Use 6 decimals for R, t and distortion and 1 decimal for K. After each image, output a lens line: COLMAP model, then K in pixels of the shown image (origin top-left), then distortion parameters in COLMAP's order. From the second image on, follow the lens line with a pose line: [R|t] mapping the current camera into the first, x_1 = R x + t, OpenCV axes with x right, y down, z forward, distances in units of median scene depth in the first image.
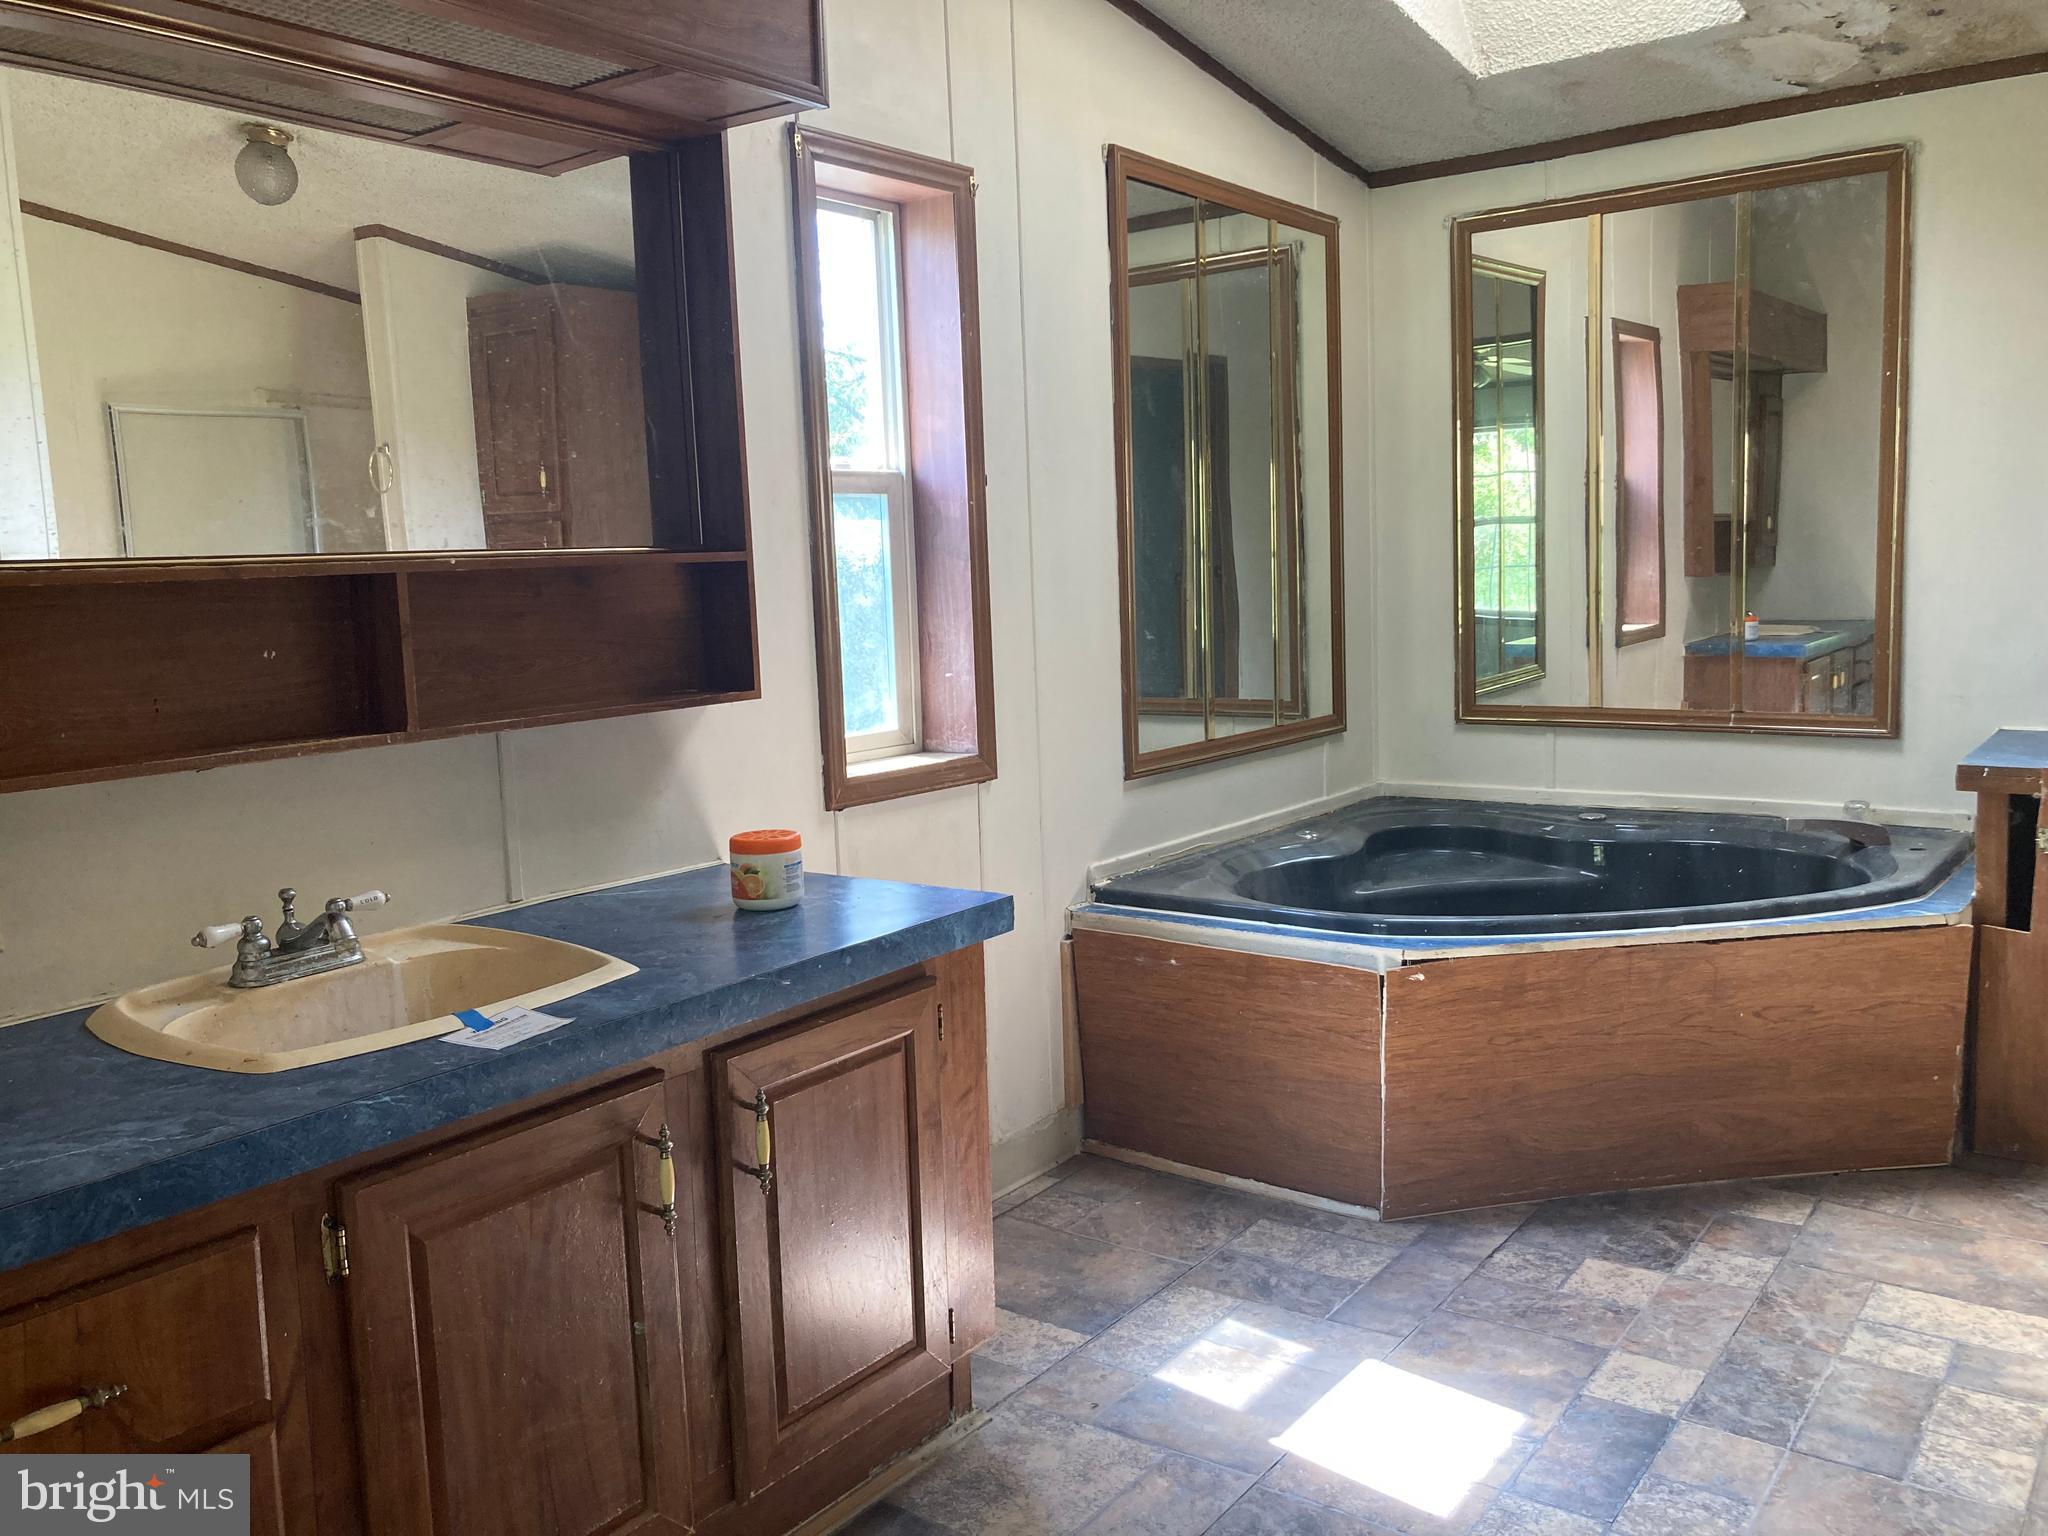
lens RADIAL K [[1710.3, 0, 1024.0], [0, 1710.3, 768.0], [0, 0, 1]] dist [0.055848, -0.054533]
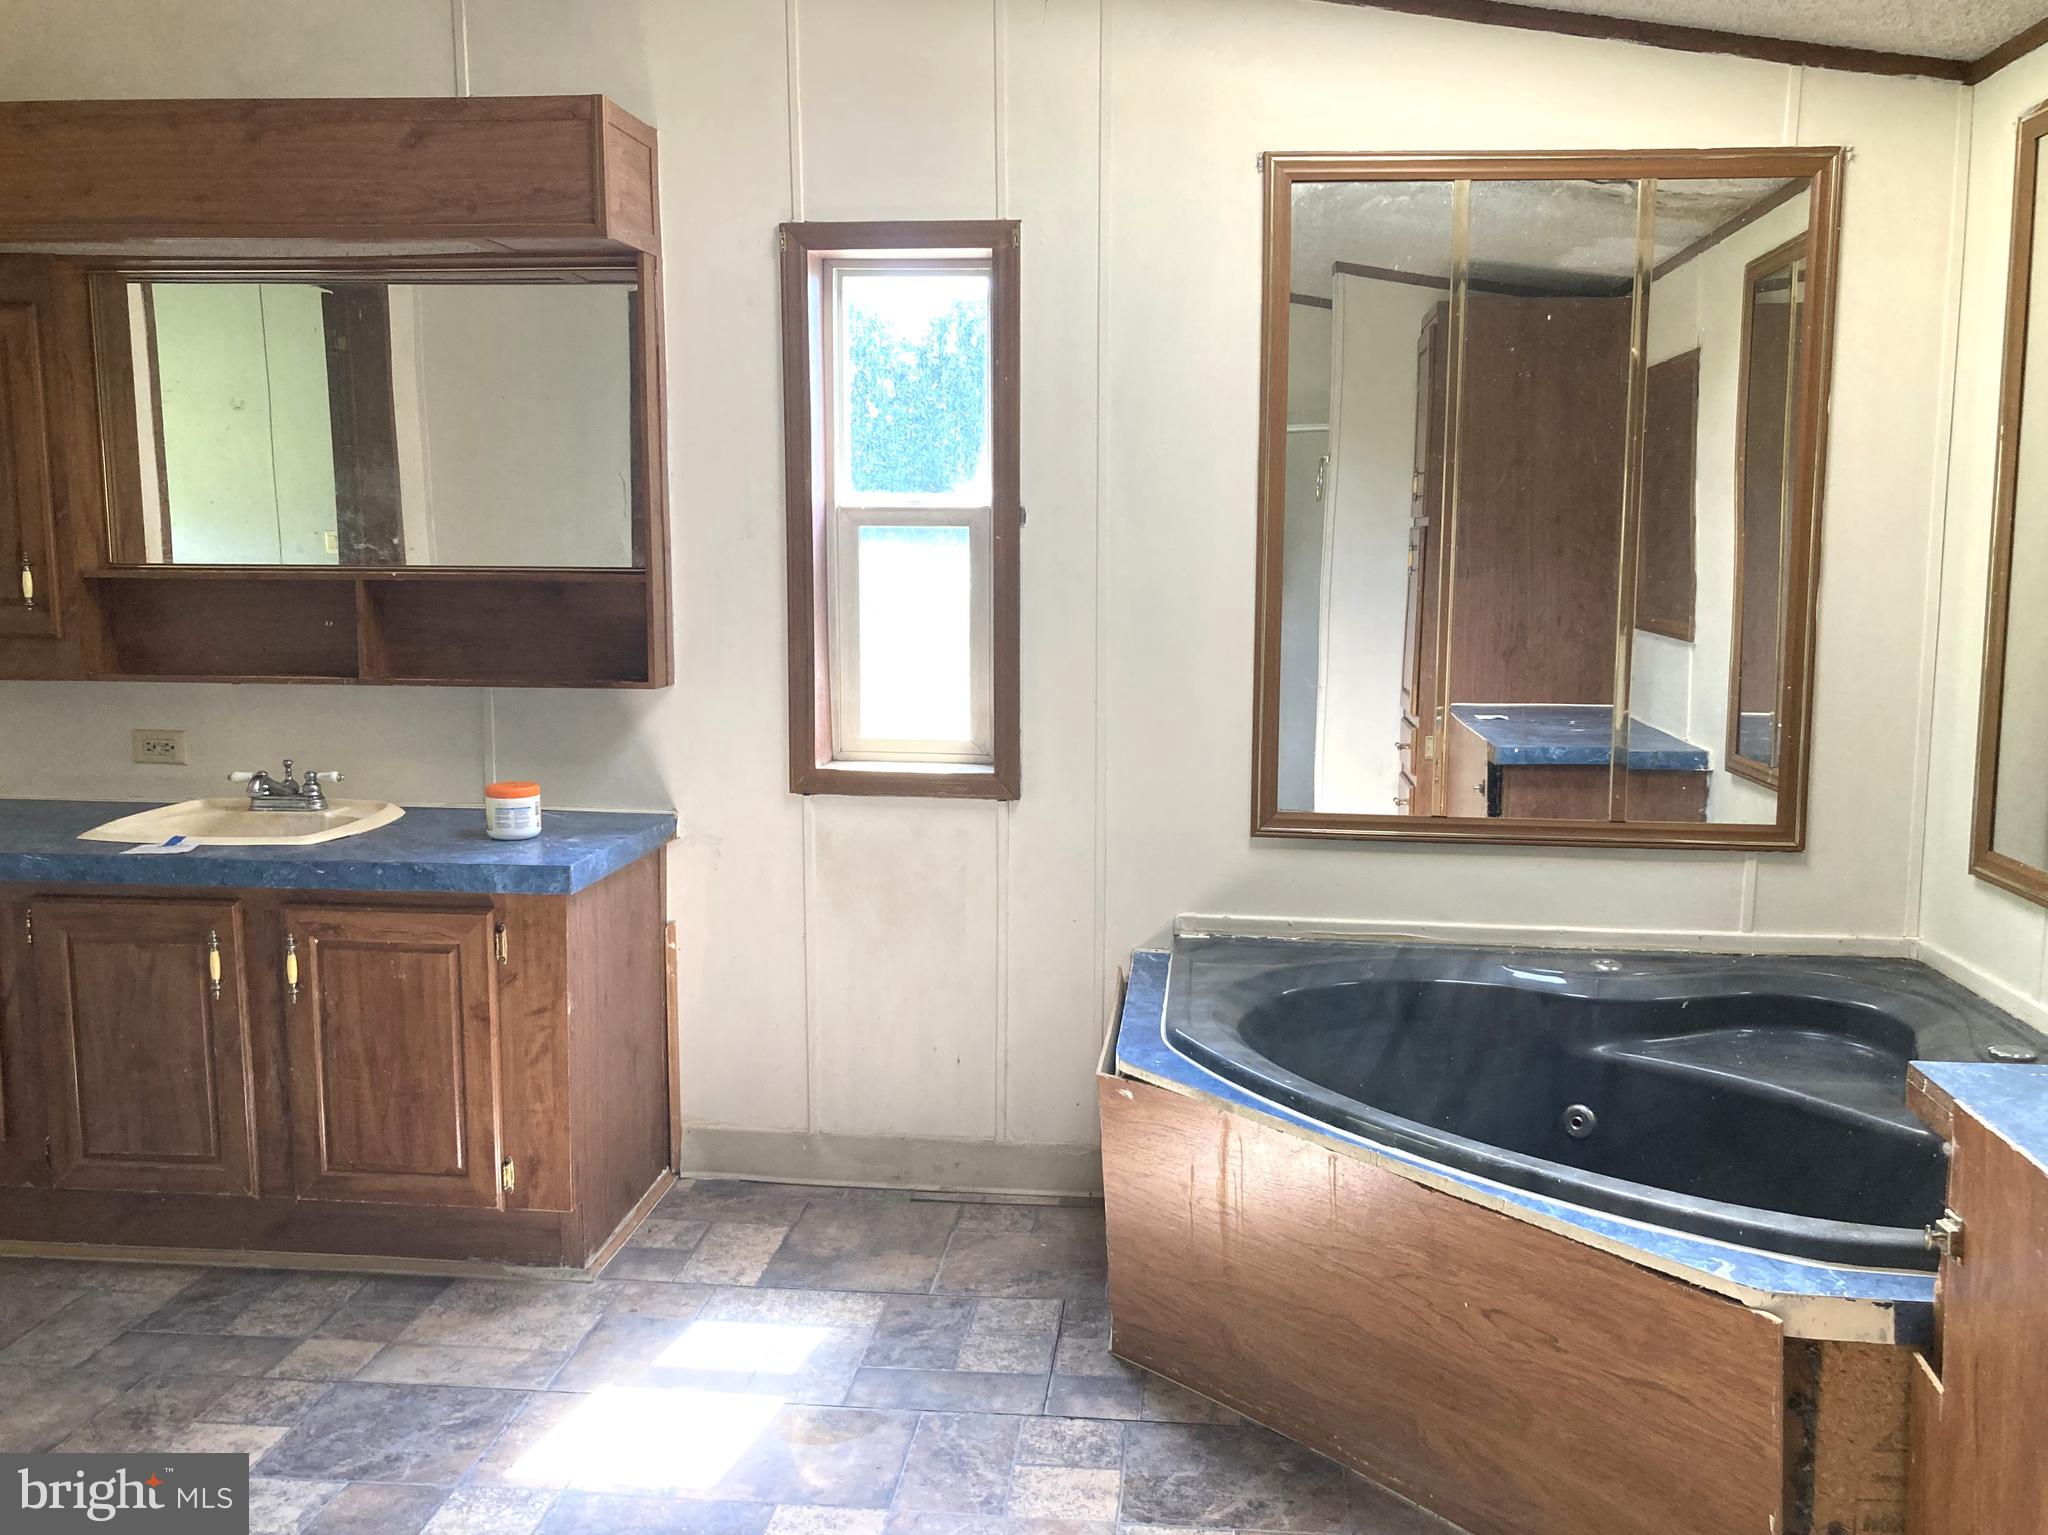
lens RADIAL K [[1746.8, 0, 1024.0], [0, 1746.8, 767.5], [0, 0, 1]] dist [0.033048, -0.002466]
pose [[0.500214, 0.153268, -0.852229, 0.991110], [-0.133020, 0.986129, 0.099274, -0.134016], [0.855624, 0.063705, 0.513663, 0.503989]]
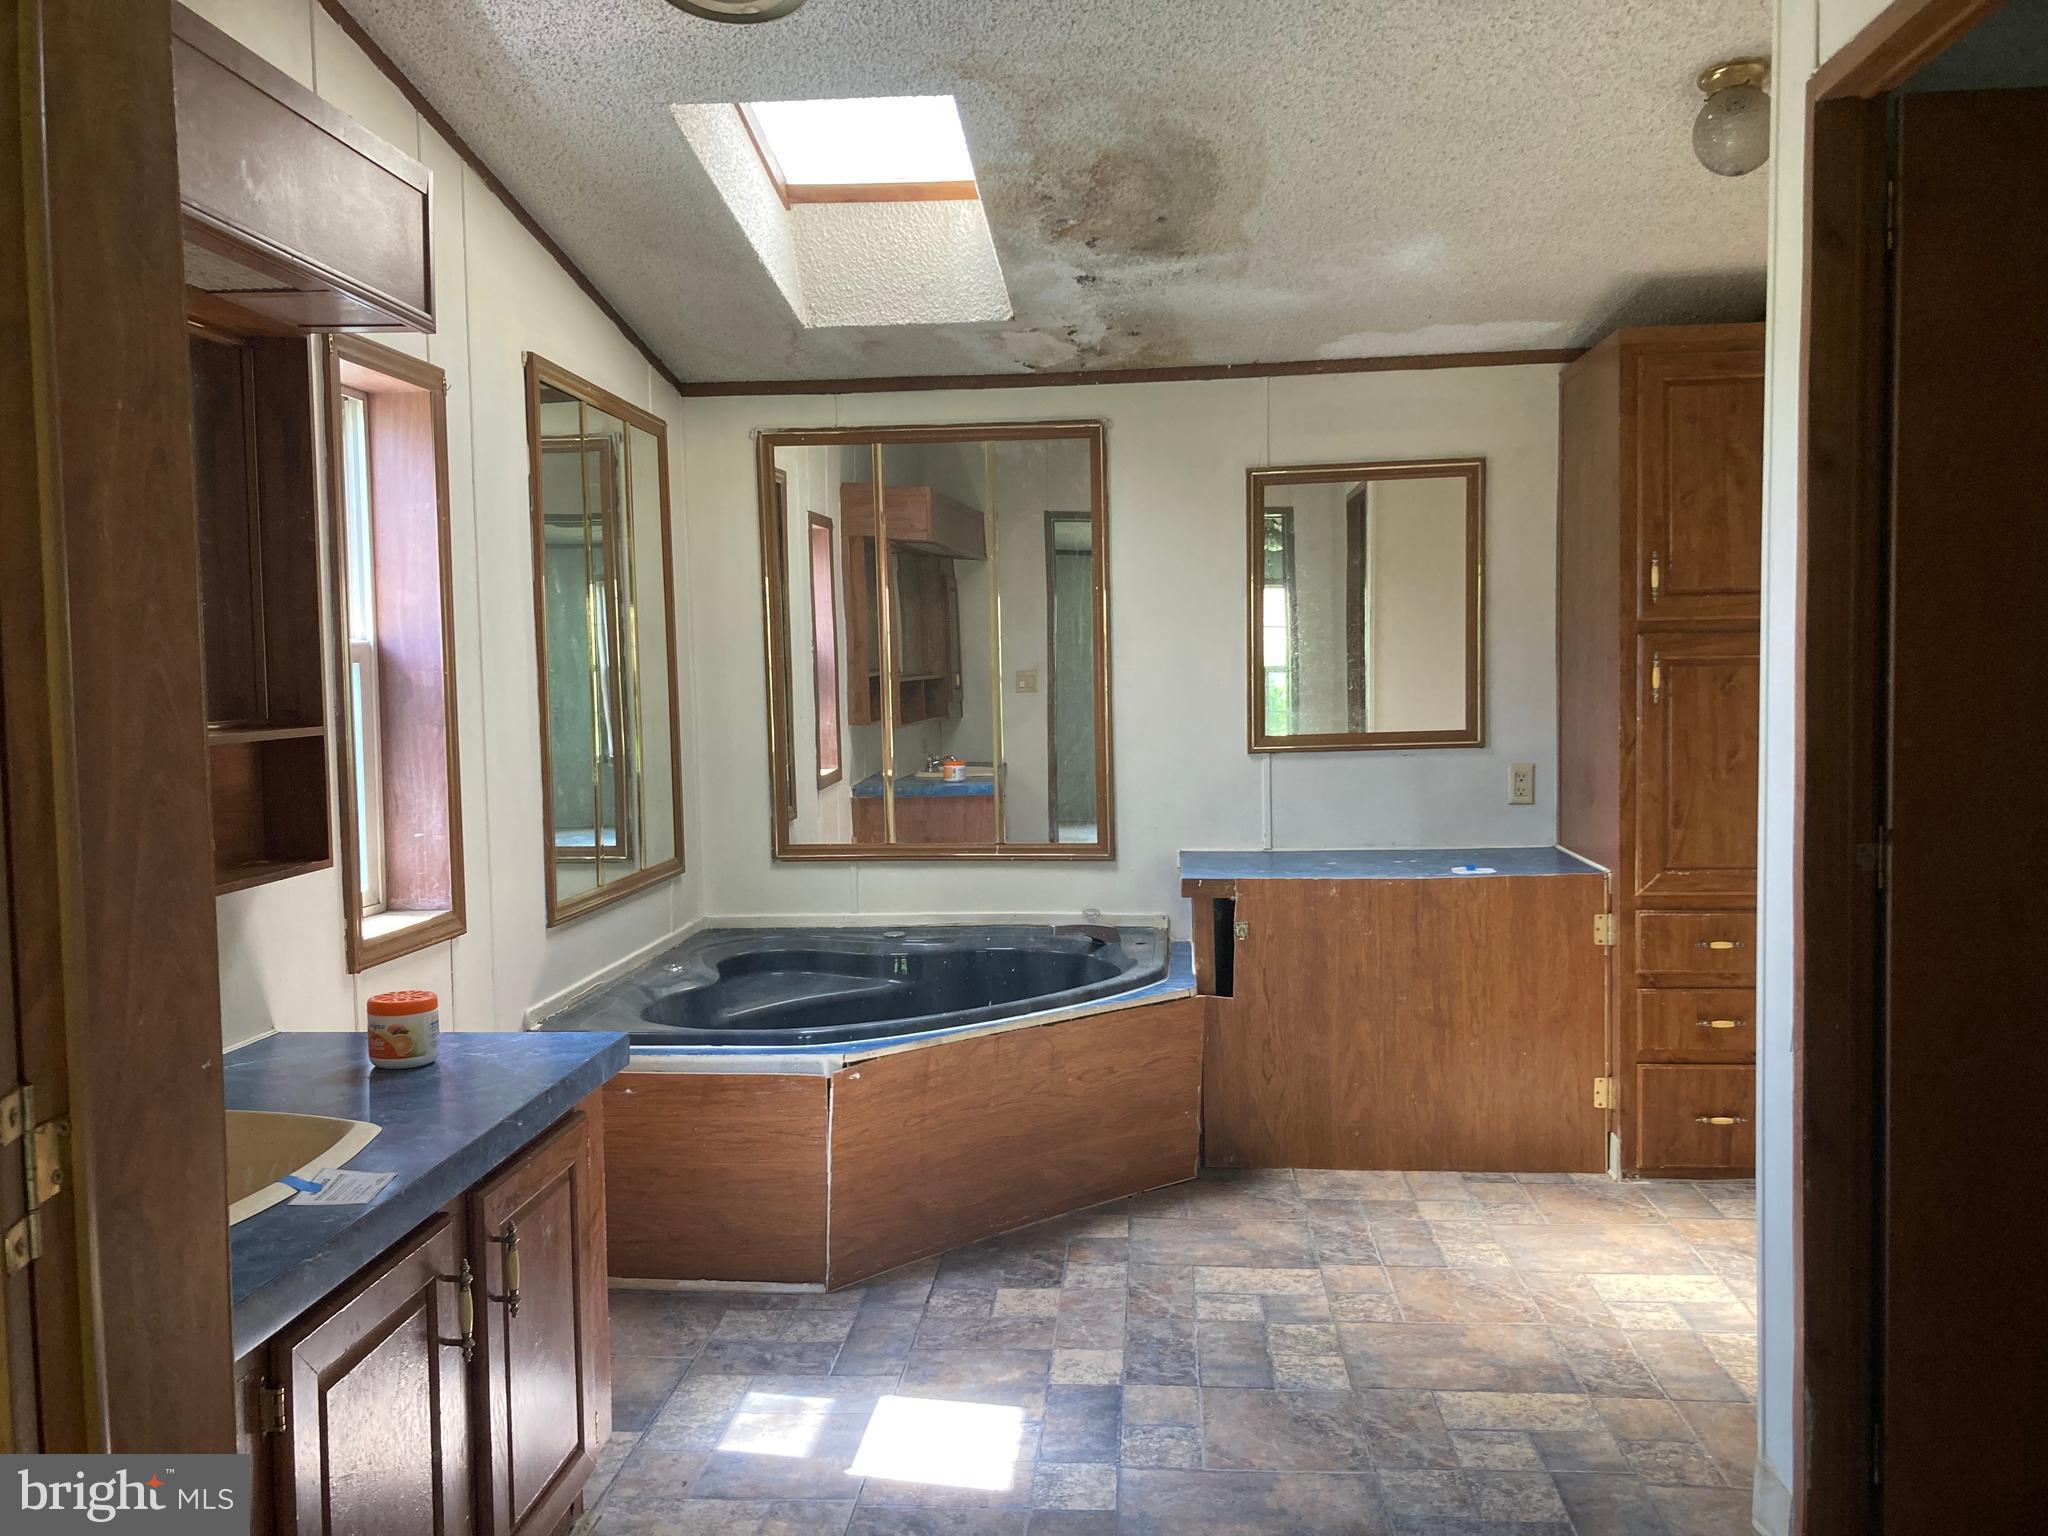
lens RADIAL K [[1707.4, 0, 1033.7], [0, 1707.4, 735.3], [0, 0, 1]] dist [-0.004486, -0.007093]
pose [[0.850176, -0.000620, 0.526498, -0.302999], [0.050657, 0.995456, -0.080628, -0.013137], [-0.524056, 0.095218, 0.846344, -0.094903]]
